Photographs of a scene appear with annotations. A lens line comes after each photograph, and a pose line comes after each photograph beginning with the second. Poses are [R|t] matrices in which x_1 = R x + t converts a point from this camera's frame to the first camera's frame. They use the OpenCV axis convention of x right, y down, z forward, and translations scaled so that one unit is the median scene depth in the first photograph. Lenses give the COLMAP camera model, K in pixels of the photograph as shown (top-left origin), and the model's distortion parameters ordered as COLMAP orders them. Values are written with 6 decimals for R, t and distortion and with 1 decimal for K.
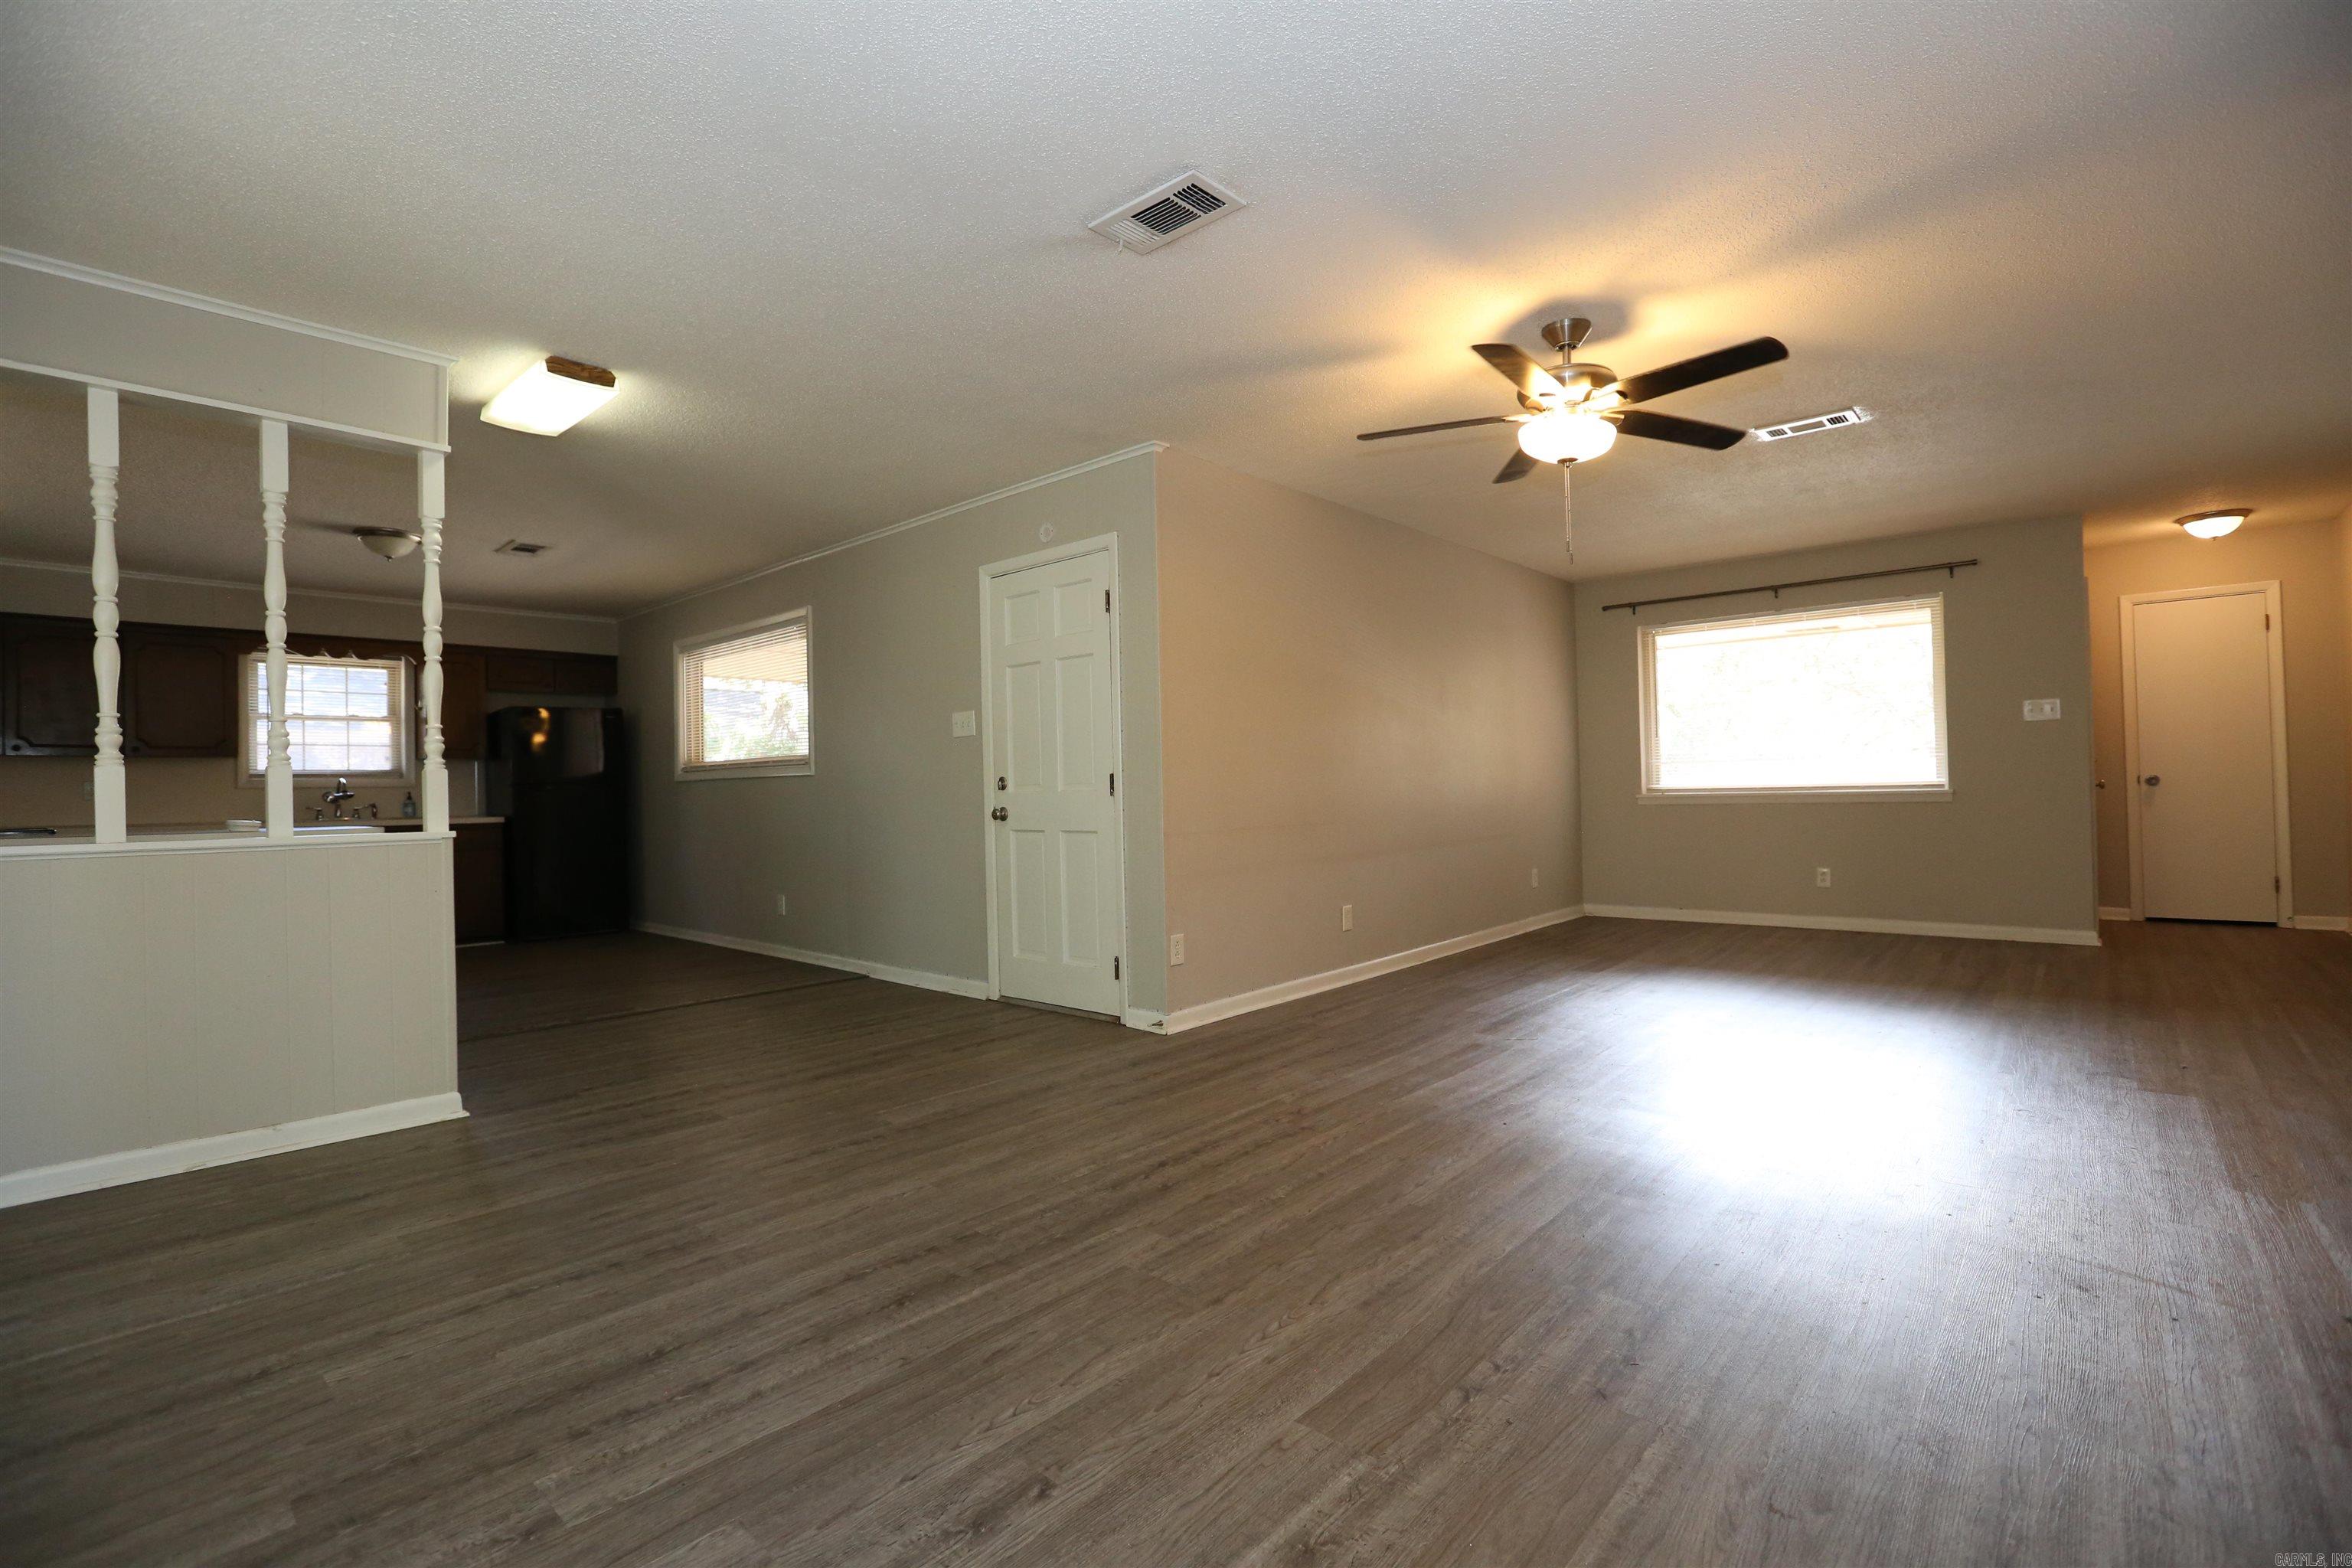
lens RADIAL K [[1064.4, 0, 1167.2], [0, 1064.4, 787.4], [0, 0, 1]] dist [-0.050514, 0.016083]
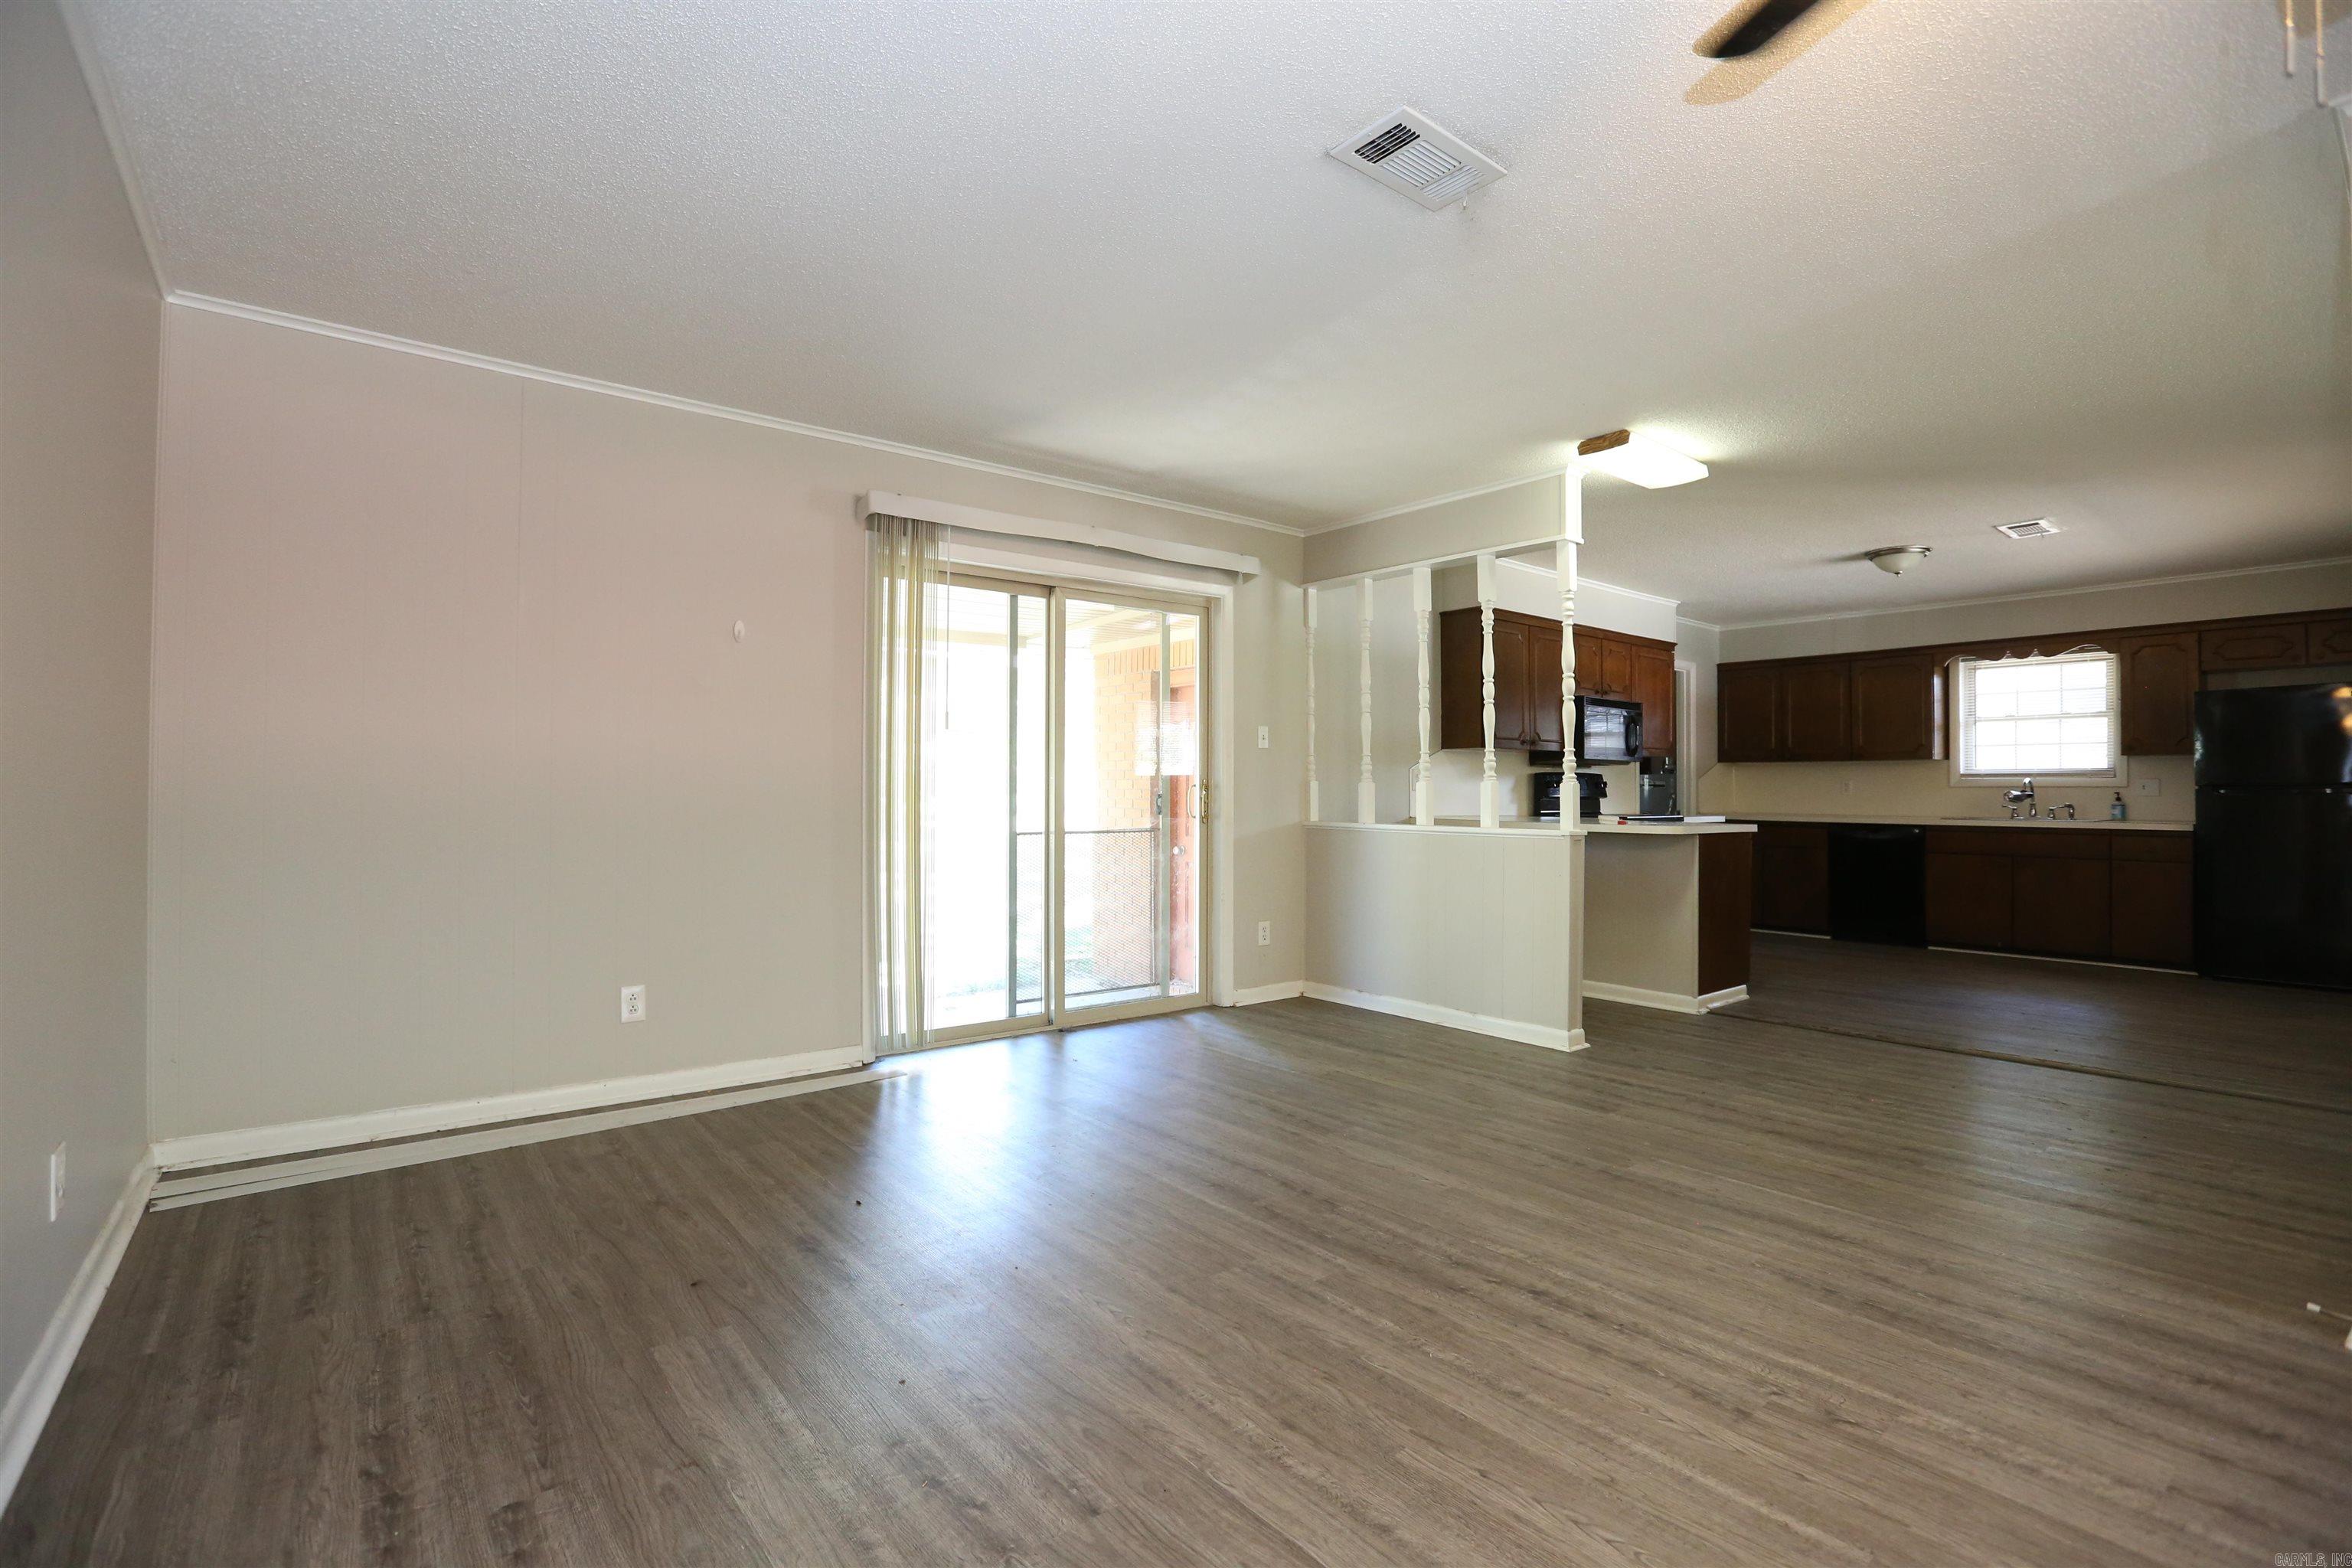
lens RADIAL K [[1064.4, 0, 1160.9], [0, 1064.4, 780.7], [0, 0, 1]] dist [-0.050514, 0.016083]
pose [[-0.172120, 0.005643, -0.985060, 0.465630], [0.002589, 0.999983, 0.005276, -0.018742], [0.985073, -0.001642, -0.172131, 0.489093]]
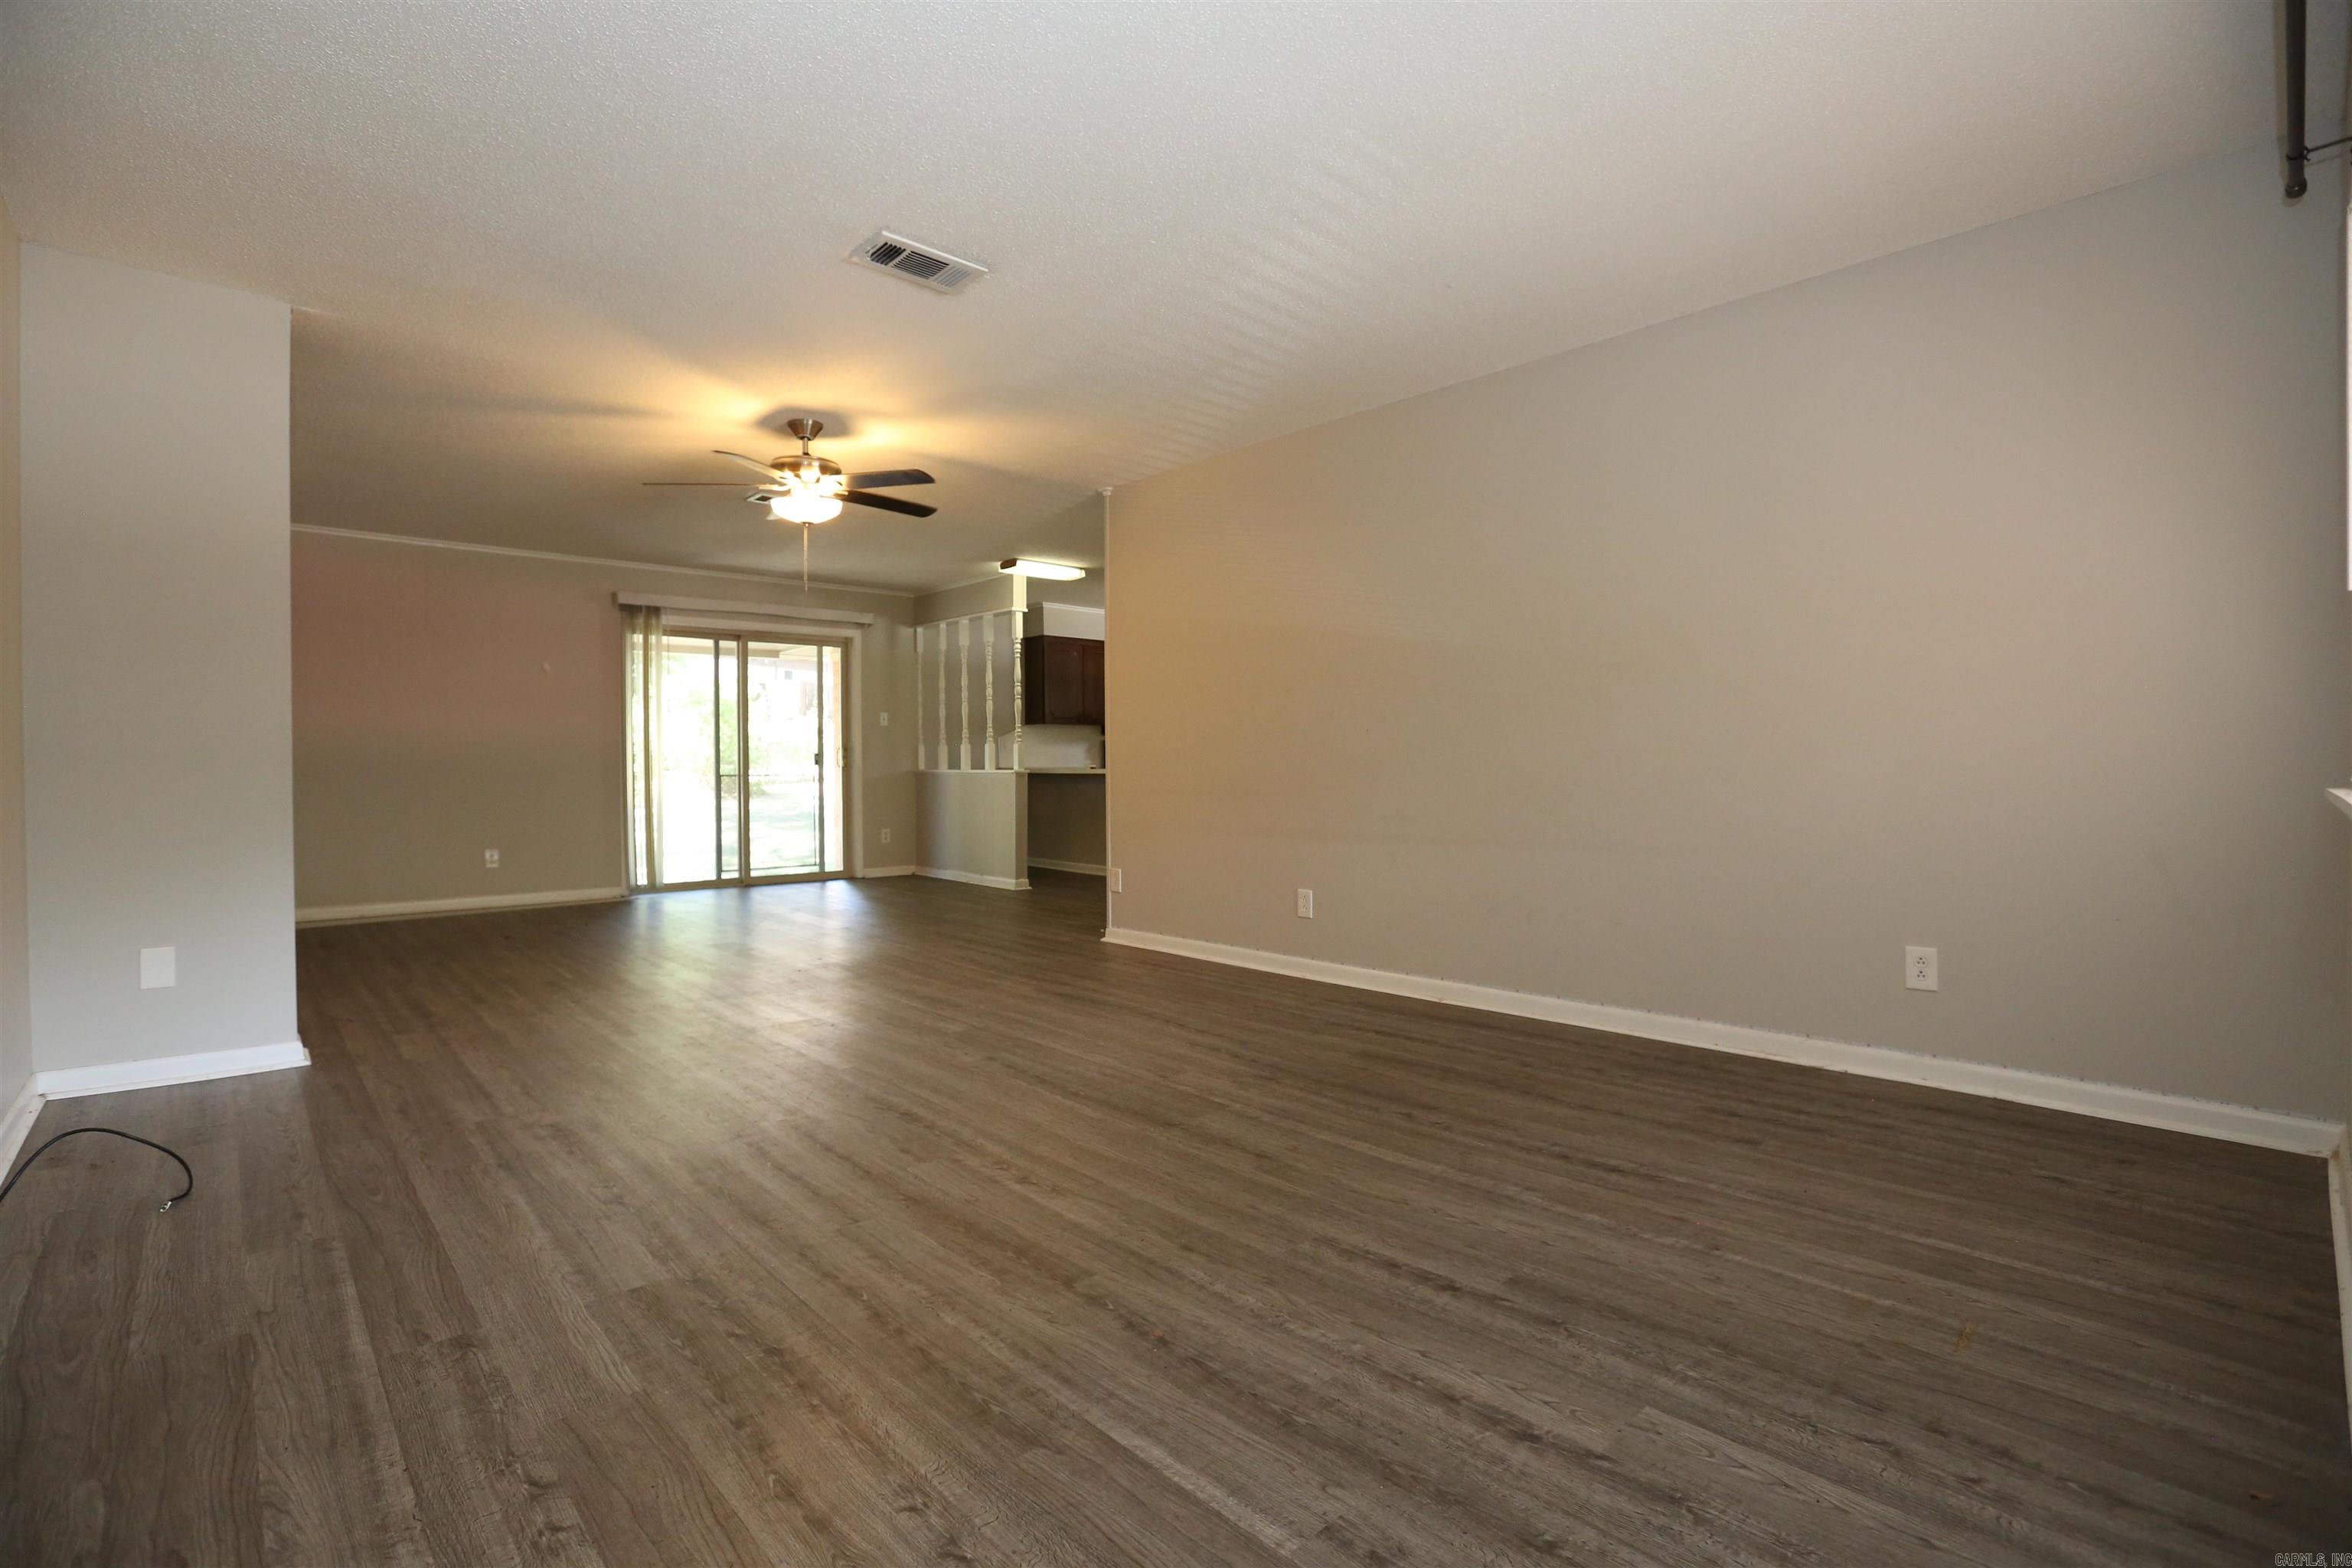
lens RADIAL K [[1064.4, 0, 1157.8], [0, 1064.4, 779.6], [0, 0, 1]] dist [-0.050514, 0.016083]
pose [[-0.098879, 0.034417, -0.994504, 1.147565], [0.006809, 0.999402, 0.033909, -0.011660], [0.995076, -0.003419, -0.099054, 1.056474]]
